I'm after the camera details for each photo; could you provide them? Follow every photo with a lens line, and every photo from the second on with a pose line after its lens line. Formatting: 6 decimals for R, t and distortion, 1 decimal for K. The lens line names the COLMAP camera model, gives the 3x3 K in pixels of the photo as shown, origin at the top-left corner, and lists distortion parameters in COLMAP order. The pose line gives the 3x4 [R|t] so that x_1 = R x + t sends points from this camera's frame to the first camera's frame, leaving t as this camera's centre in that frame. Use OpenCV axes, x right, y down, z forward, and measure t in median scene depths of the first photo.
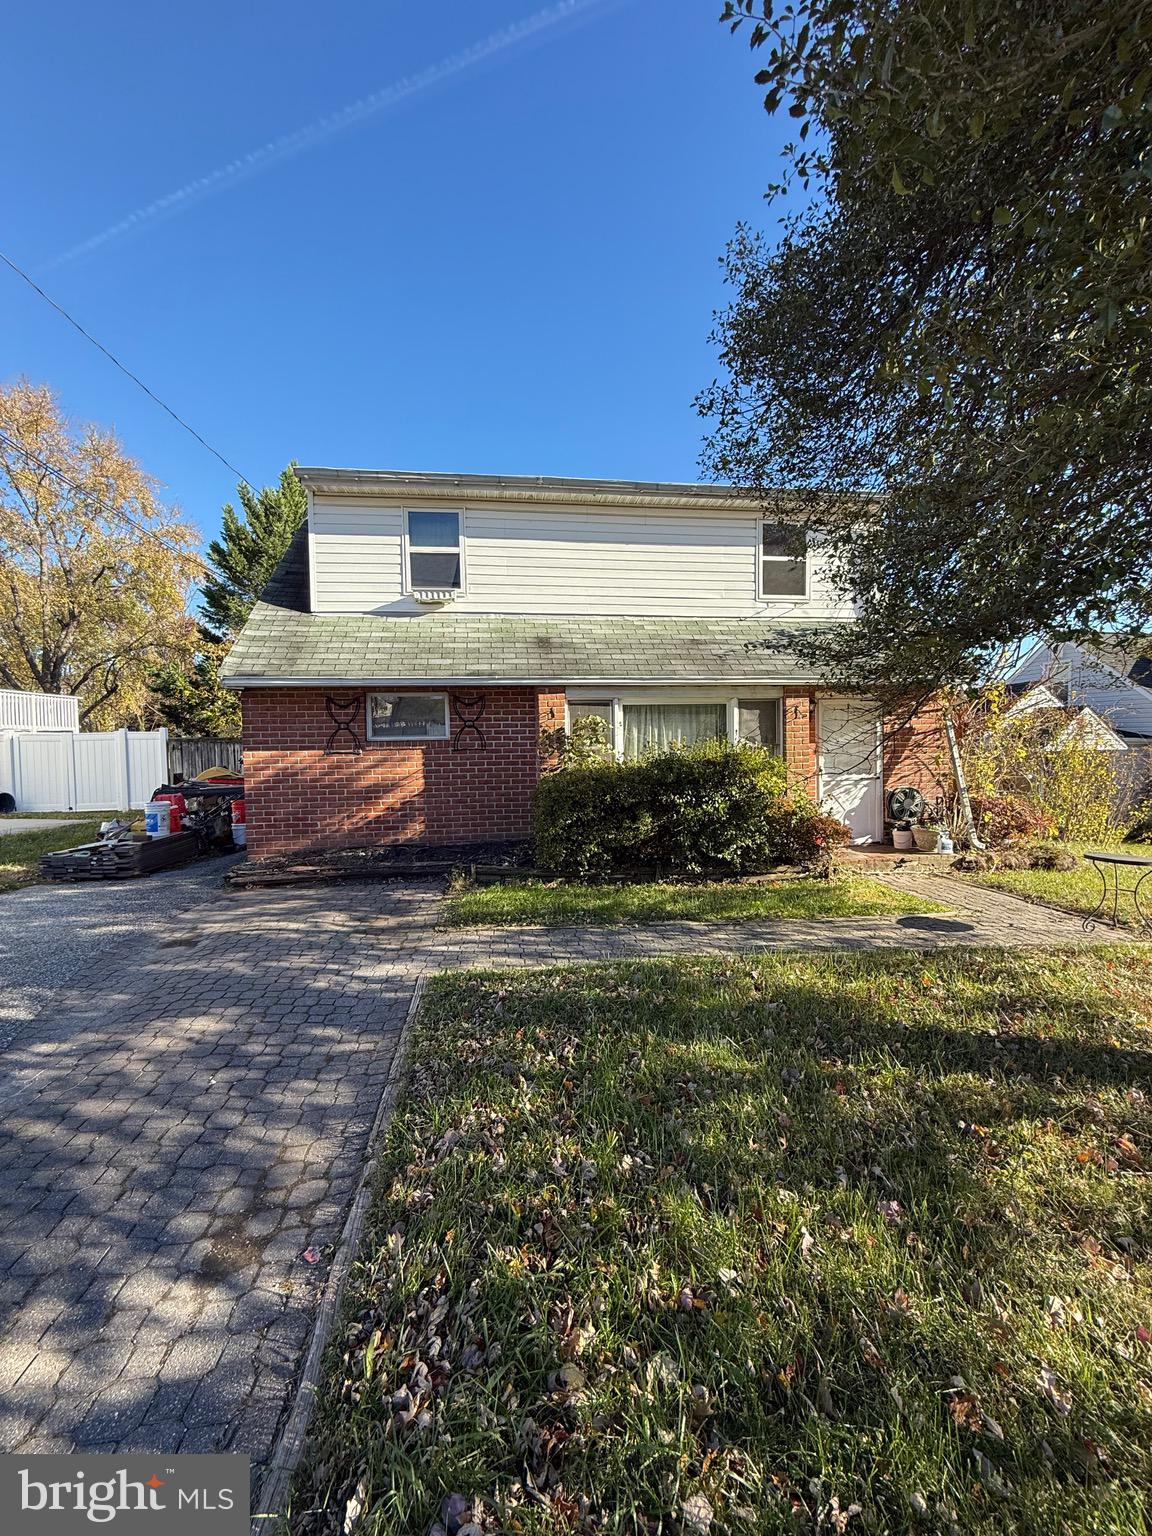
lens RADIAL K [[607.4, 0, 575.2], [0, 607.4, 766.3], [0, 0, 1]] dist [-0.000149, -0.000317]
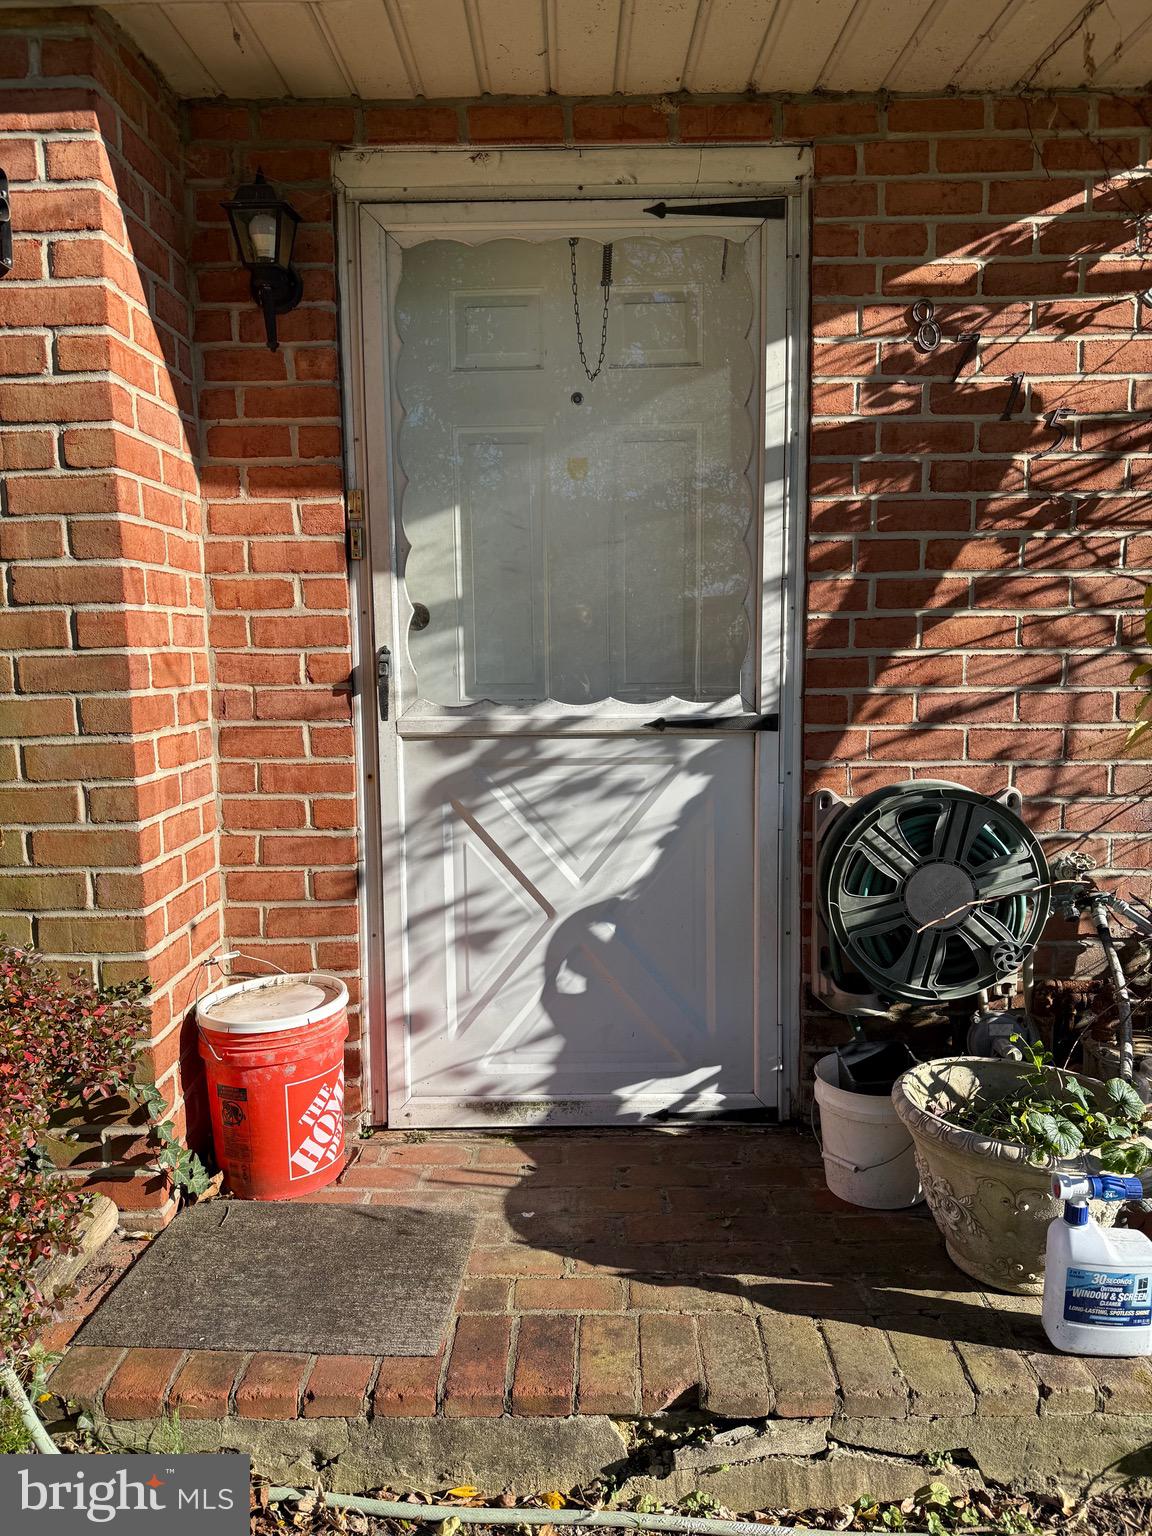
lens RADIAL K [[1075.2, 0, 571.2], [0, 1075.2, 768.8], [0, 0, 1]] dist [0.026212, -0.016374]
pose [[0.988577, 0.026290, -0.148406, 0.490815], [-0.013046, 0.995899, 0.089521, 0.007167], [0.150151, -0.086562, 0.984866, 0.716128]]
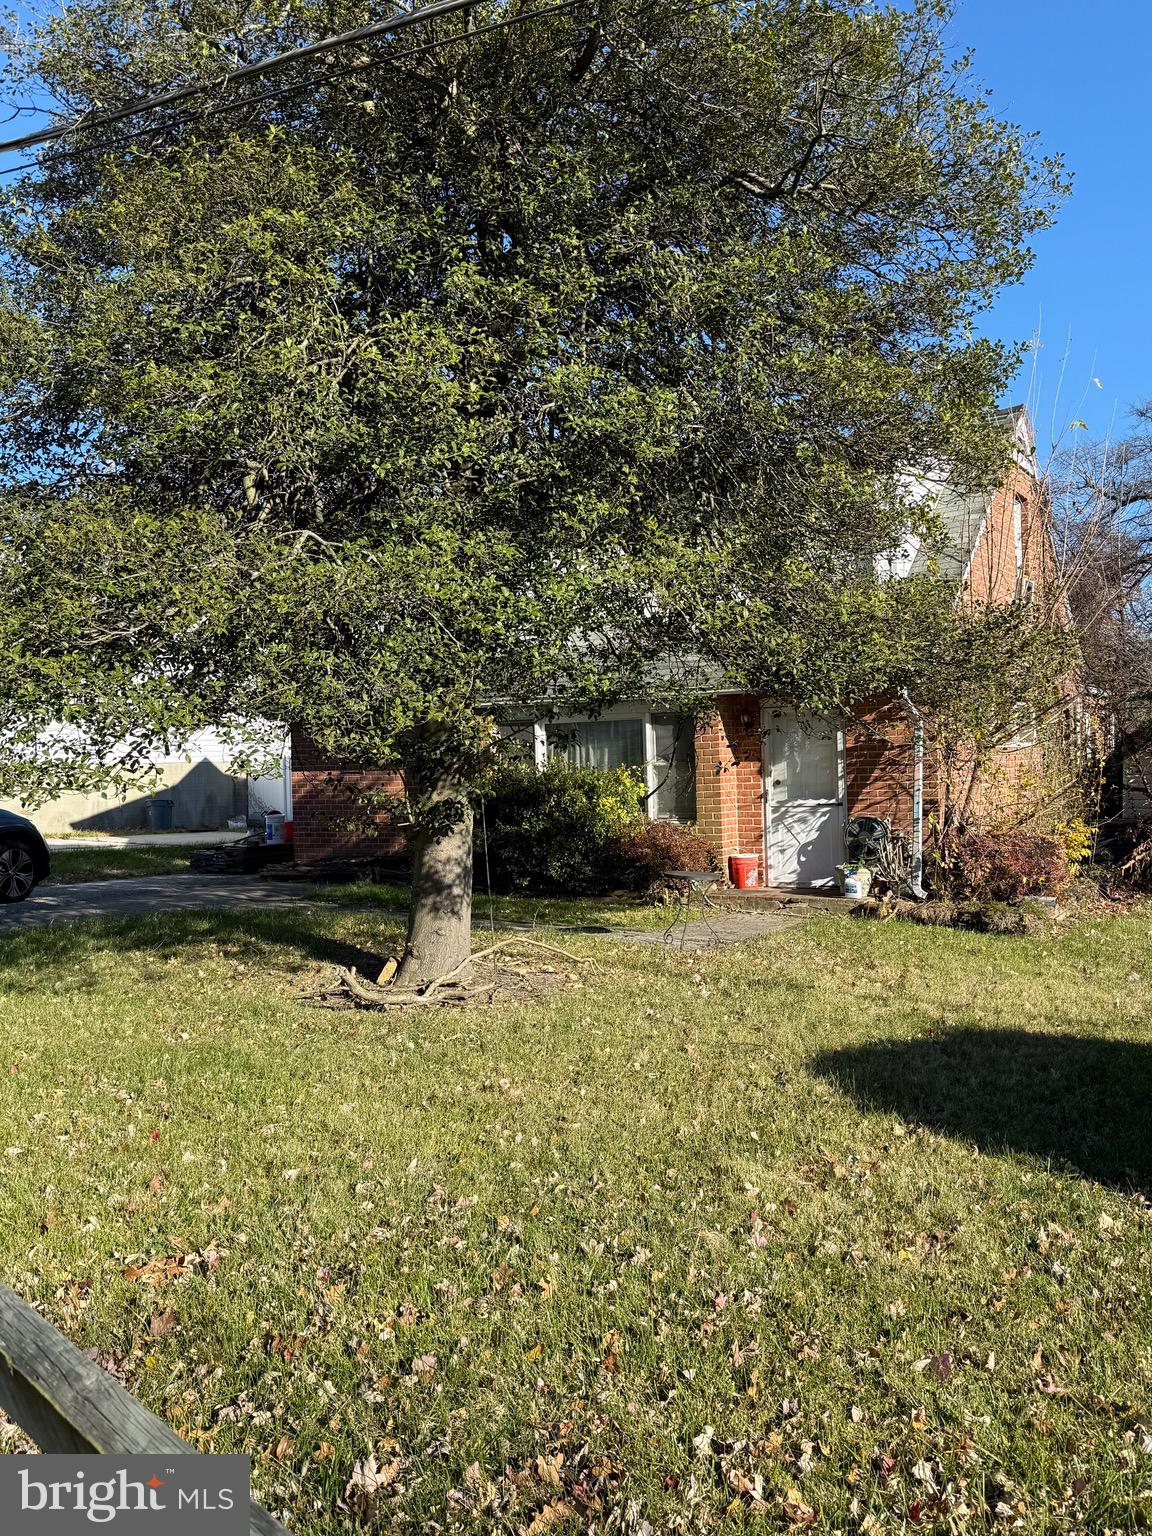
lens RADIAL K [[1268.3, 0, 577.7], [0, 1268.3, 766.8], [0, 0, 1]] dist [-0.002322, -0.000245]
pose [[0.777144, -0.001059, -0.629322, 1.277901], [-0.010234, 0.999845, -0.014320, -0.002386], [0.629239, 0.017569, 0.777013, -0.503863]]
